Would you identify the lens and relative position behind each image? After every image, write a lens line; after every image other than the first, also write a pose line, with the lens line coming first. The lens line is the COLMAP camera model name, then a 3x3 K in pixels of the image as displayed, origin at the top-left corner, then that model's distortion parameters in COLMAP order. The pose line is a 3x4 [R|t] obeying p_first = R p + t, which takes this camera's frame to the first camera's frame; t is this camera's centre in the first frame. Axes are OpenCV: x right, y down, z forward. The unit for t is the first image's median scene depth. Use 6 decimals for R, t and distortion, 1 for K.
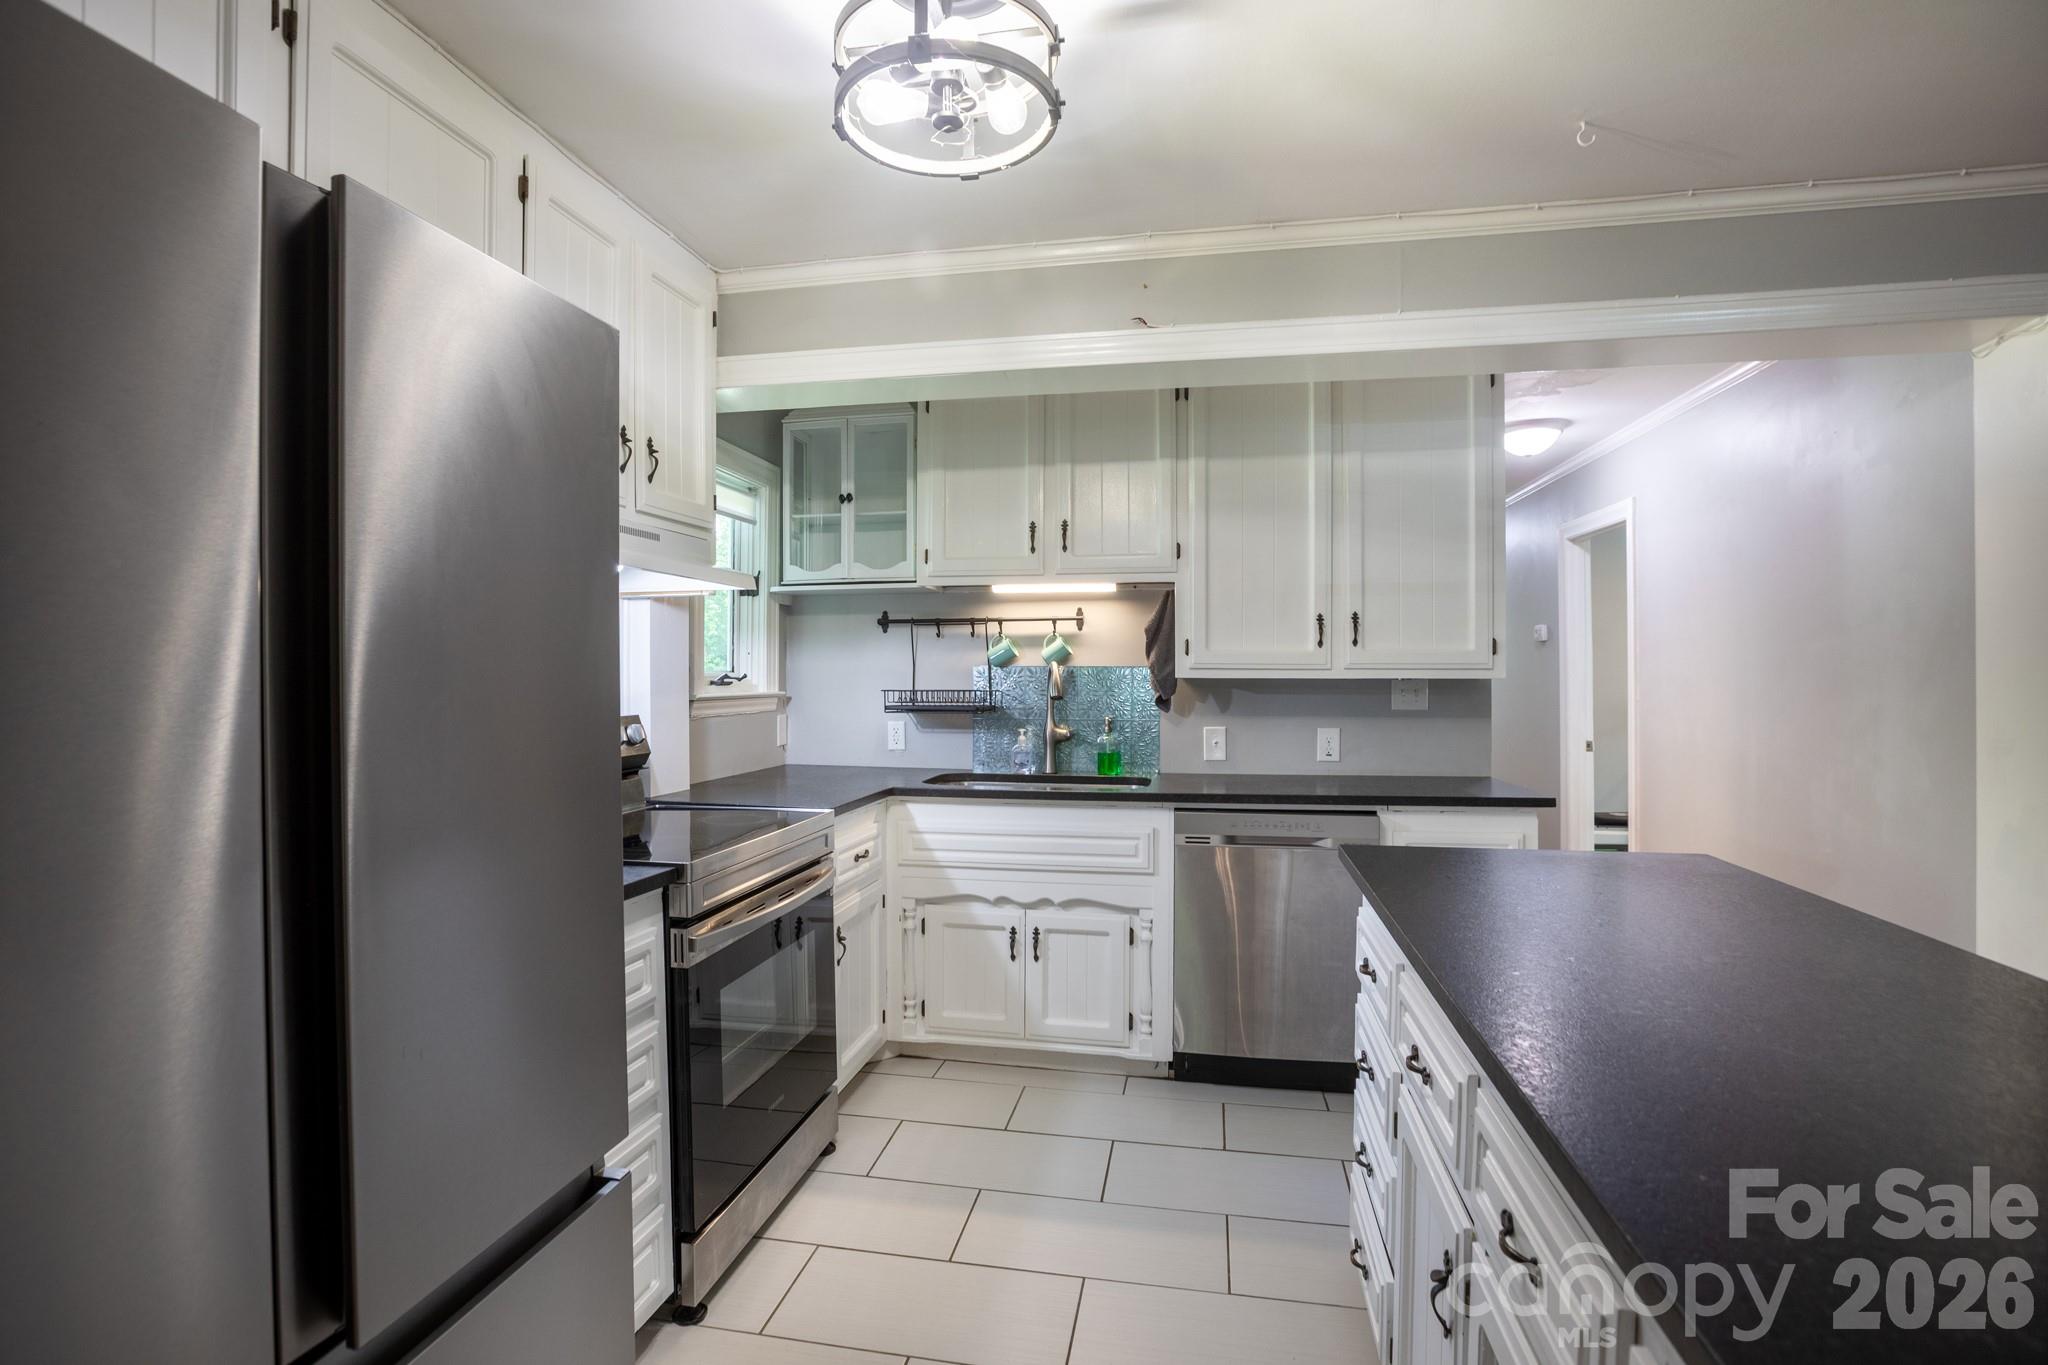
lens RADIAL K [[966.2, 0, 1026.6], [0, 966.2, 668.6], [0, 0, 1]] dist [-0.036726, 0.000176]
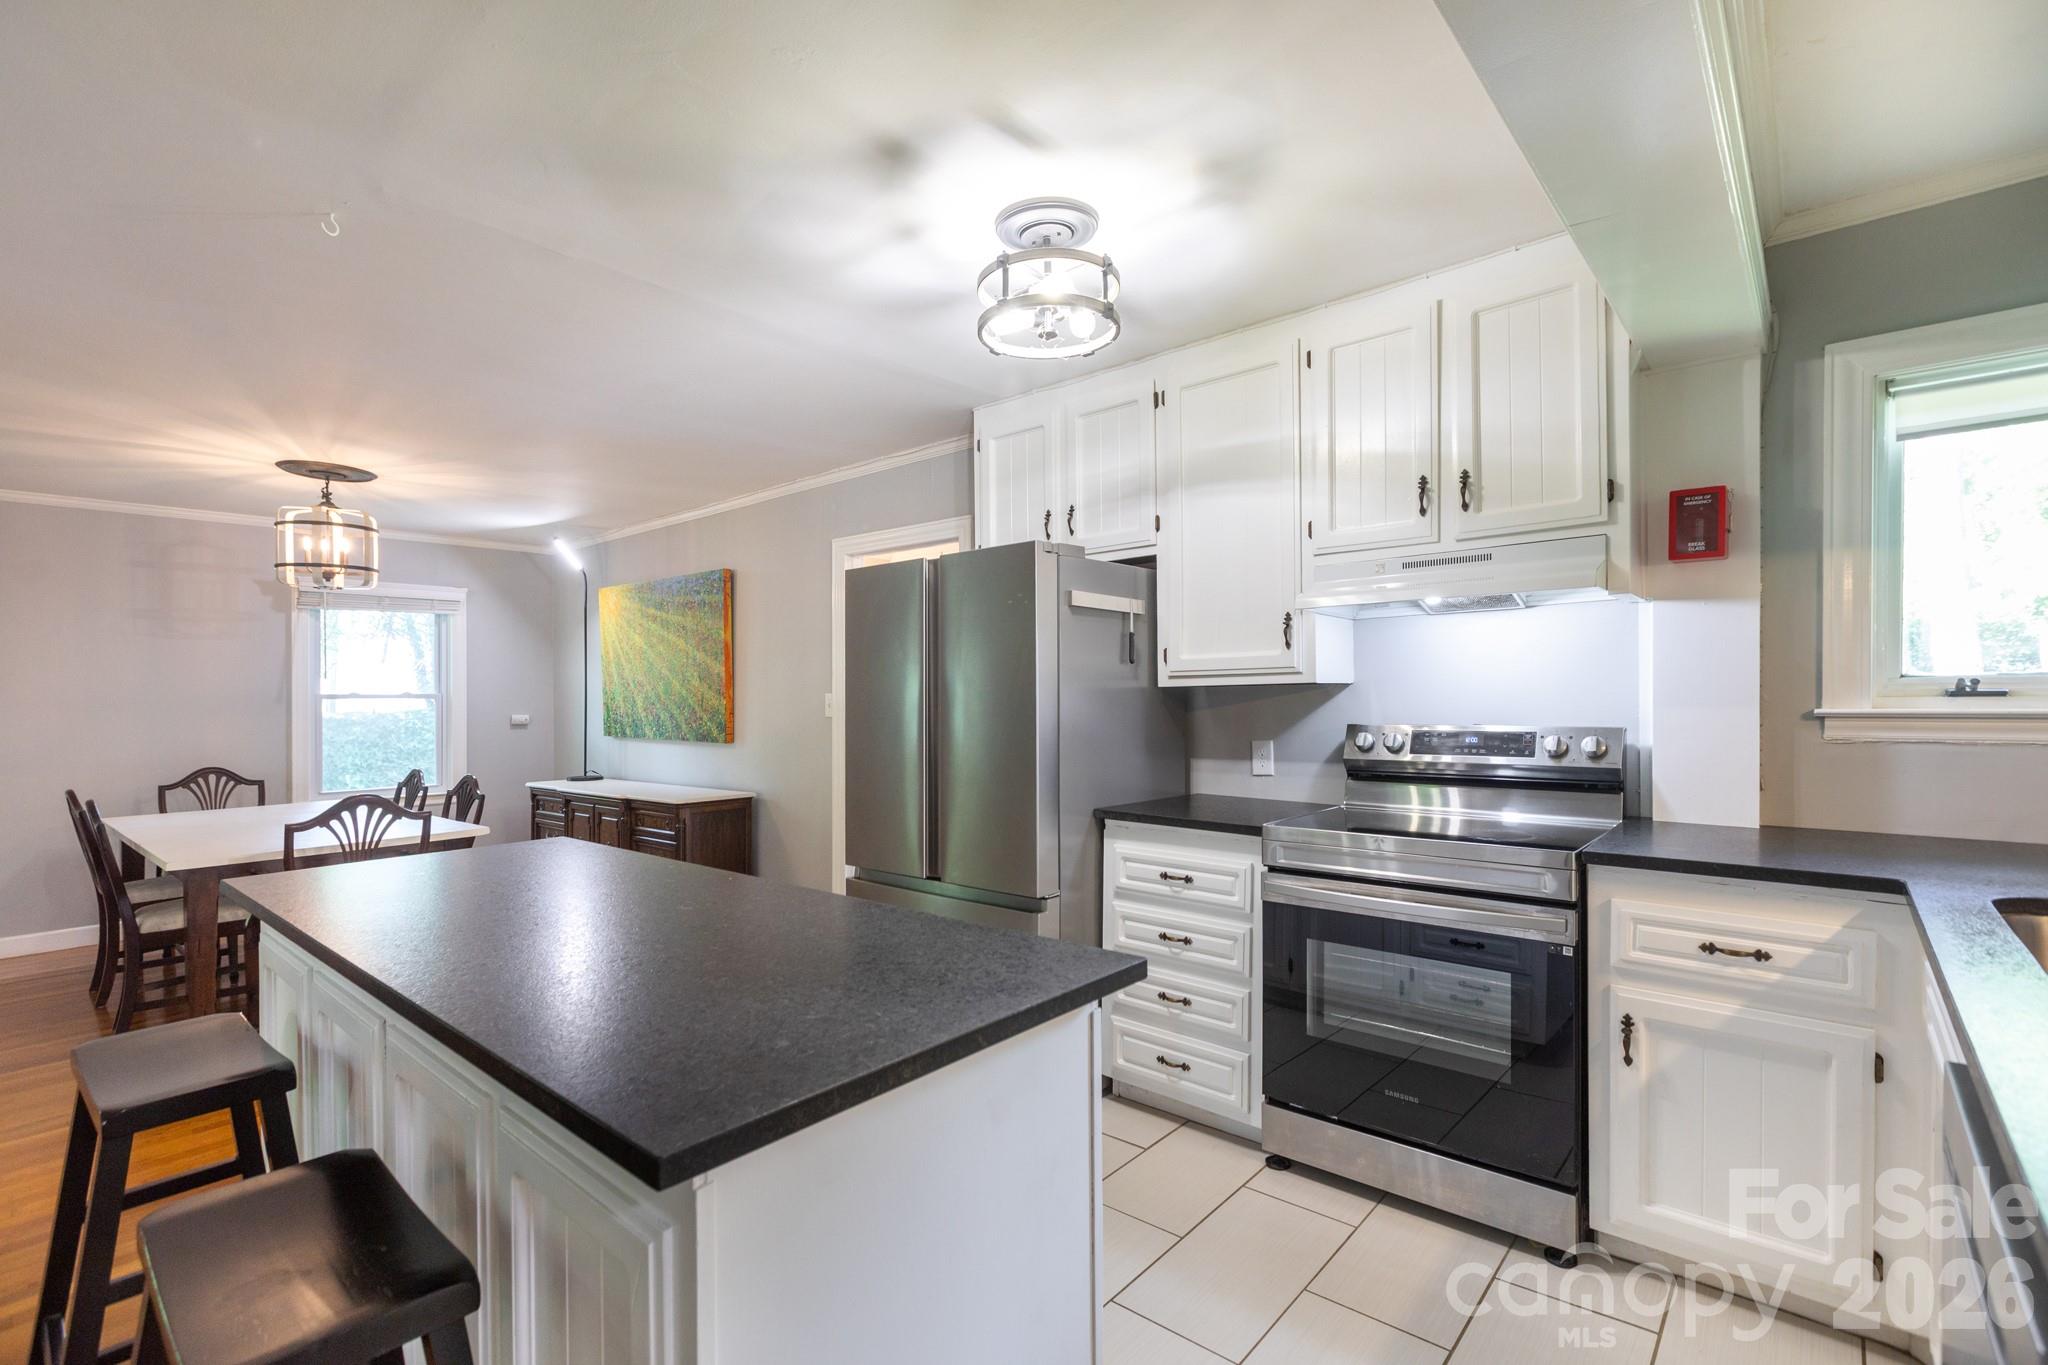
lens RADIAL K [[929.3, 0, 1032.7], [0, 929.3, 692.2], [0, 0, 1]] dist [0.000634, -0.000015]
pose [[-0.495298, 0.008845, -0.868678, 0.524270], [0.019735, 0.999805, -0.001073, 0.002929], [0.868499, -0.017675, -0.495376, 0.738147]]
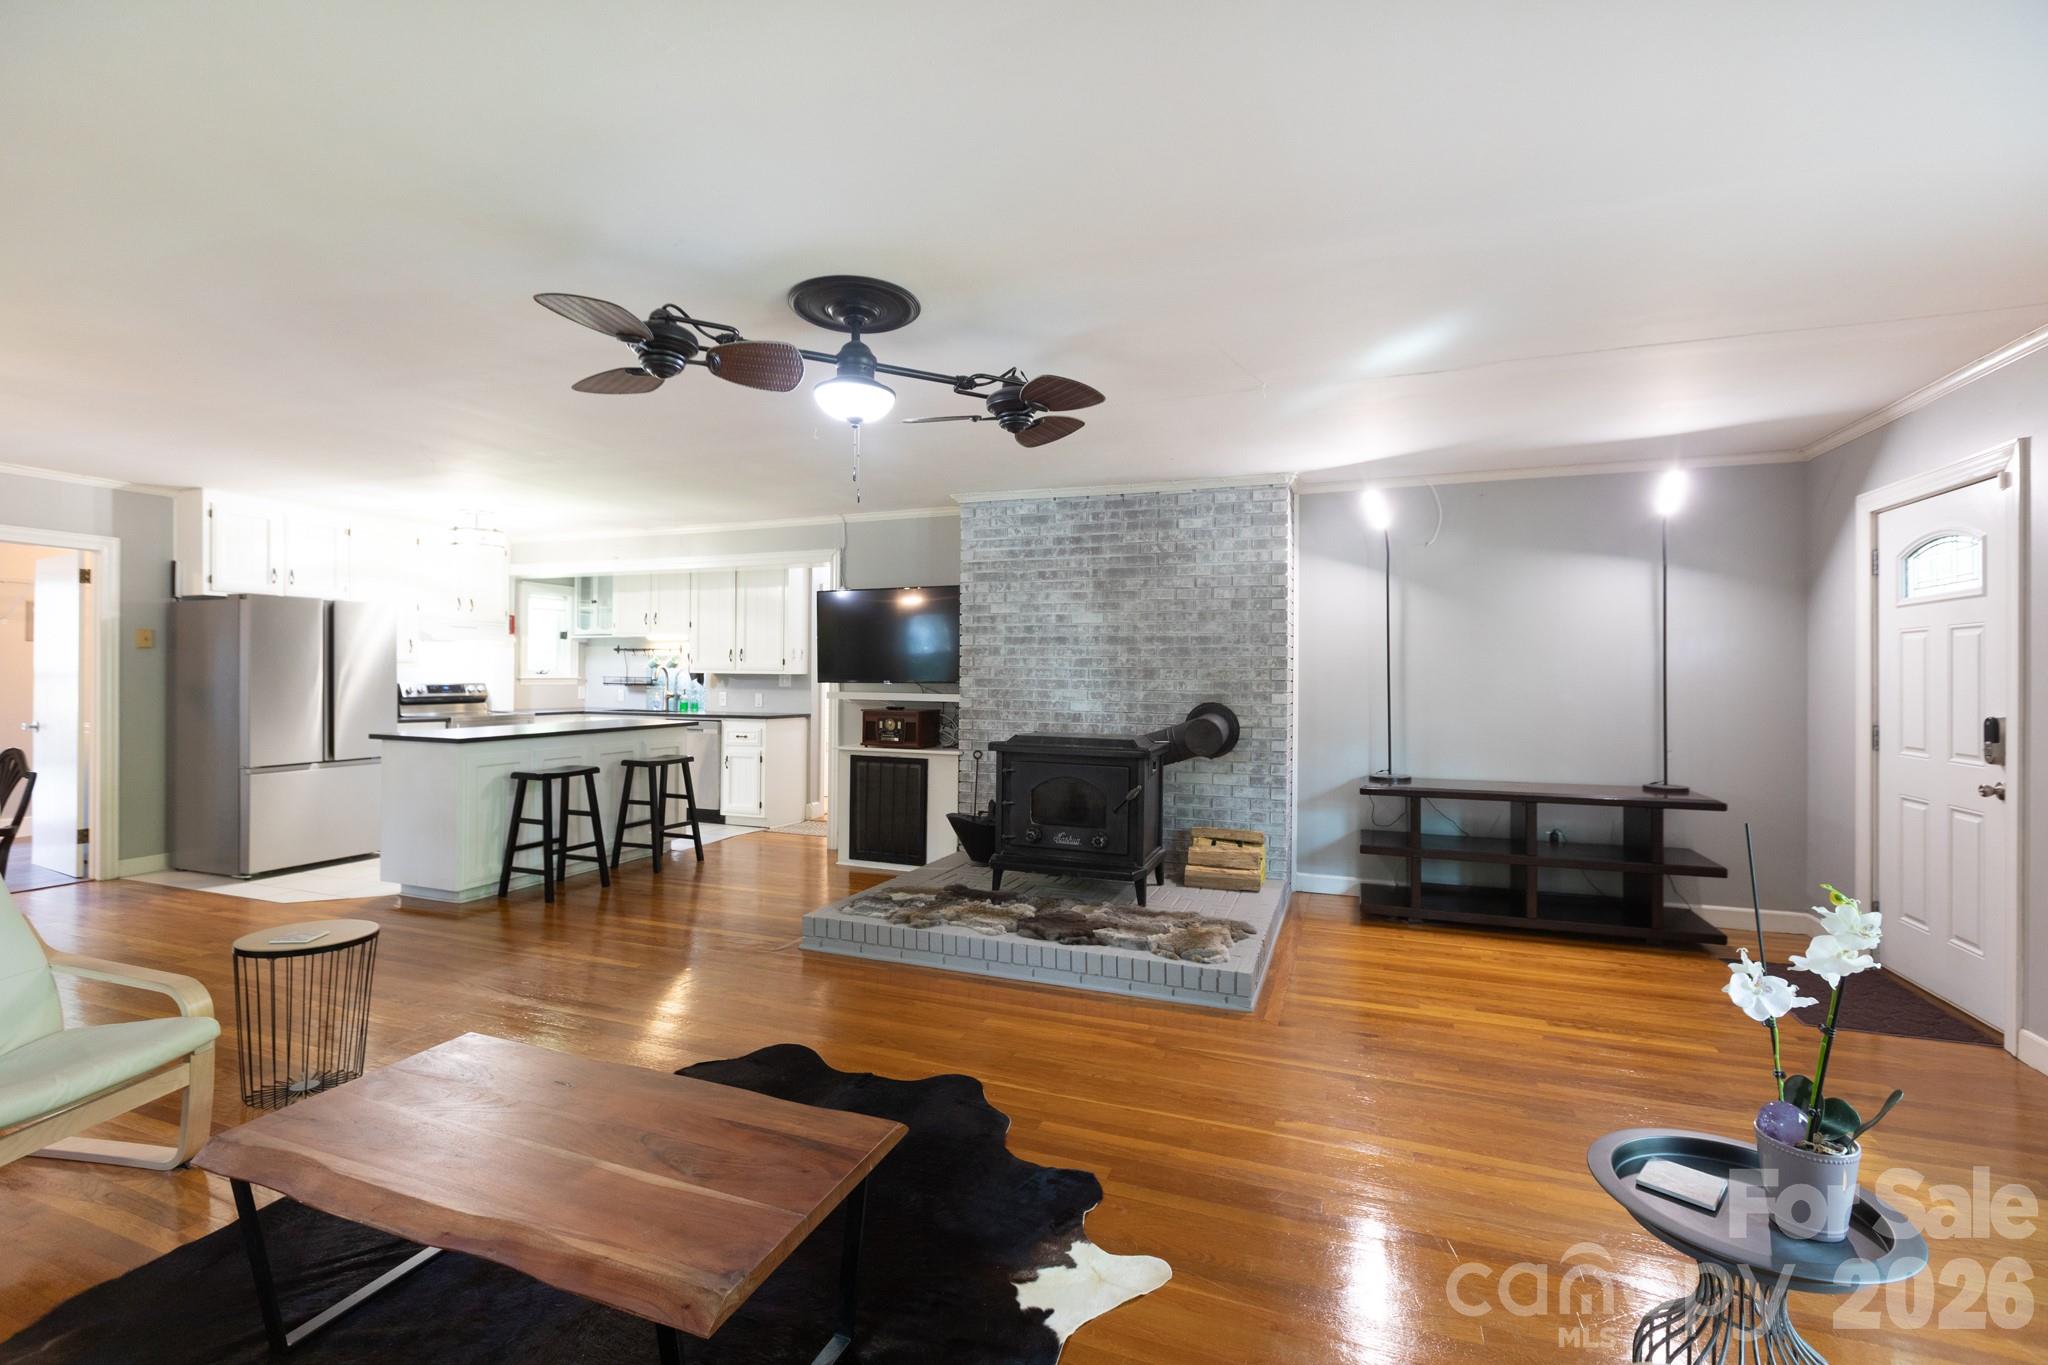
lens RADIAL K [[904.1, 0, 1015.4], [0, 904.1, 671.6], [0, 0, 1]] dist [0.000364, 0.000295]
pose [[0.984053, 0.010756, -0.177551, 1.374091], [-0.010299, 0.999941, 0.003498, -0.010605], [0.177578, -0.001613, 0.984105, -1.188211]]
